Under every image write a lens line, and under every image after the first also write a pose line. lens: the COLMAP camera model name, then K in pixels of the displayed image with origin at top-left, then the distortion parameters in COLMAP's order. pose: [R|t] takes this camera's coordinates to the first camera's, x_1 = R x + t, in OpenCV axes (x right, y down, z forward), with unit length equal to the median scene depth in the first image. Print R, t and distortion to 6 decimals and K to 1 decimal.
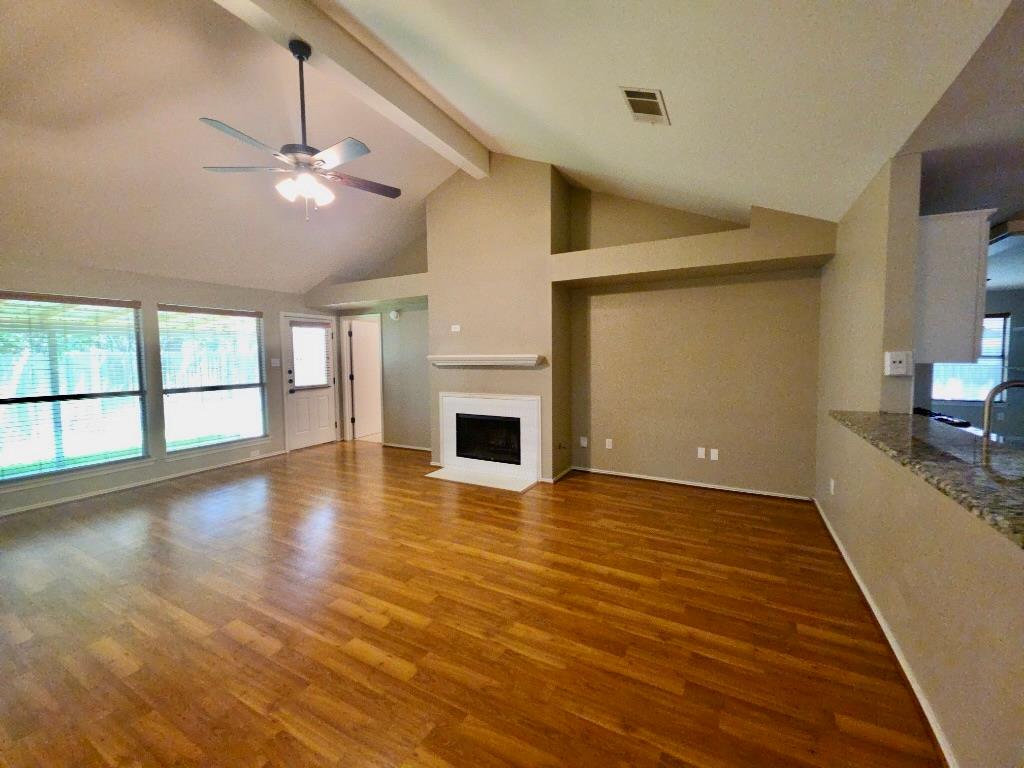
lens RADIAL K [[405.0, 0, 517.1], [0, 405.0, 377.2], [0, 0, 1]] dist [0.012896, -0.007913]
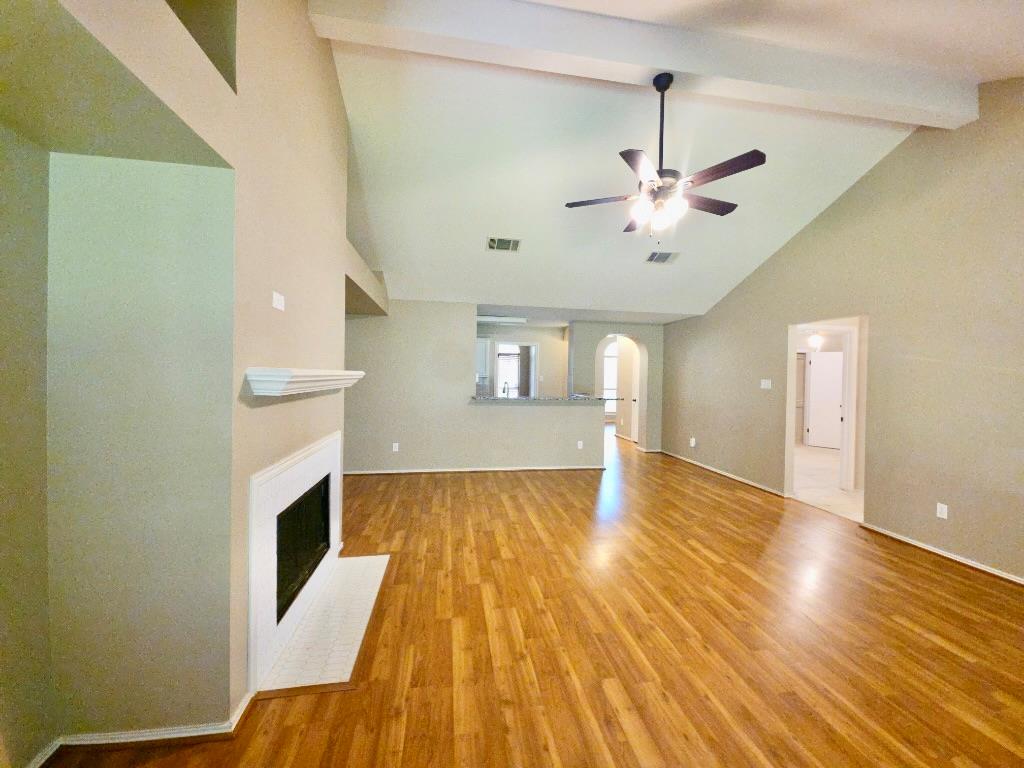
lens RADIAL K [[405.0, 0, 517.1], [0, 405.0, 377.2], [0, 0, 1]] dist [0.012896, -0.007913]
pose [[-0.610608, -0.009392, 0.791877, -0.980229], [0.029045, 0.998991, 0.034245, -0.085210], [-0.791400, 0.043911, -0.609719, 1.699169]]
